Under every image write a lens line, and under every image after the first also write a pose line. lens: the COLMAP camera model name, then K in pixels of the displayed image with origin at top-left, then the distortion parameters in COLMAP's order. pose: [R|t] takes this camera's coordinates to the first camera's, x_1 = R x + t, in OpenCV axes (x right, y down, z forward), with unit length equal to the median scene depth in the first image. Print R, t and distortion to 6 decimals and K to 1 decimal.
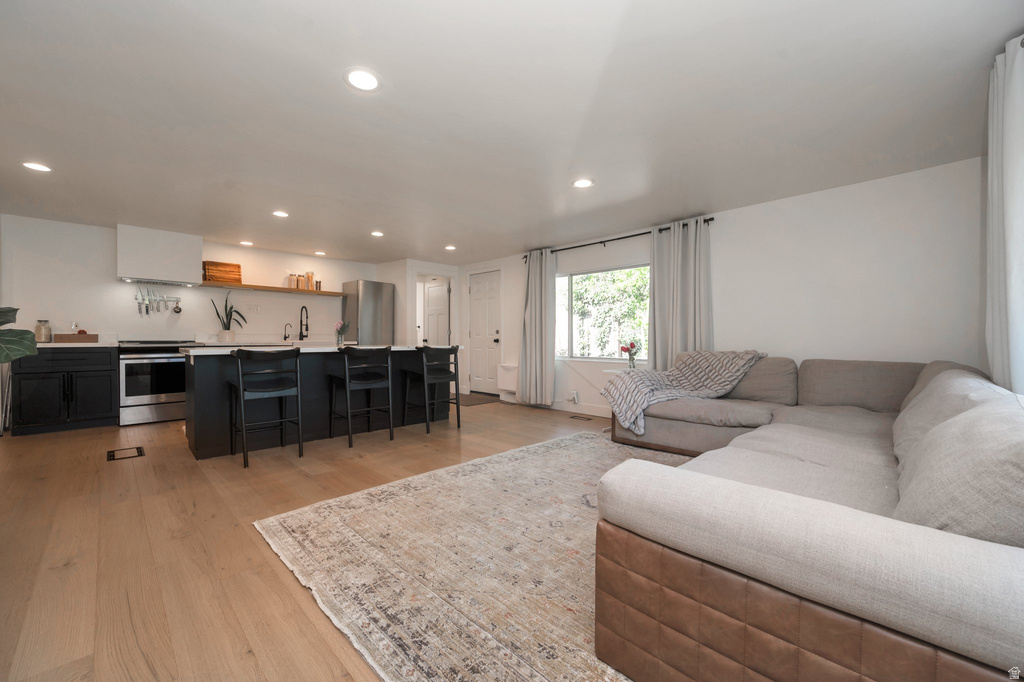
lens RADIAL K [[413.7, 0, 512.0], [0, 413.7, 341.0], [0, 0, 1]] dist [-0.006479, -0.000136]
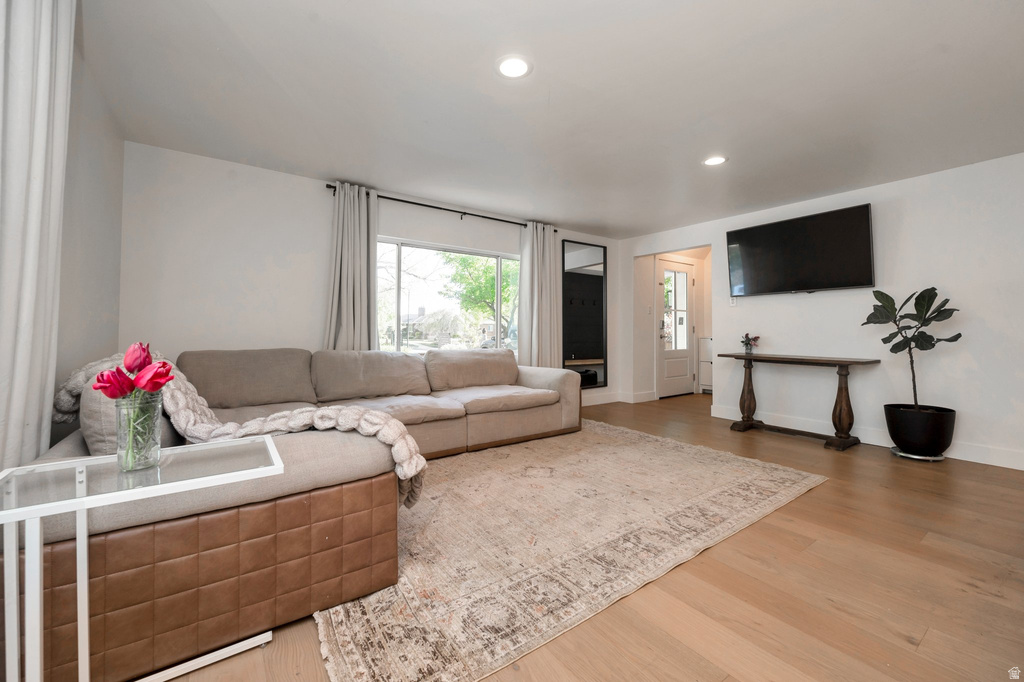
lens RADIAL K [[416.7, 0, 515.5], [0, 416.7, 322.1], [0, 0, 1]] dist [-0.002017, -0.000138]
pose [[-0.987068, -0.002290, 0.160283, 0.040798], [-0.004879, 0.999864, -0.015764, -0.003480], [-0.160225, -0.016343, -0.986945, 0.922730]]
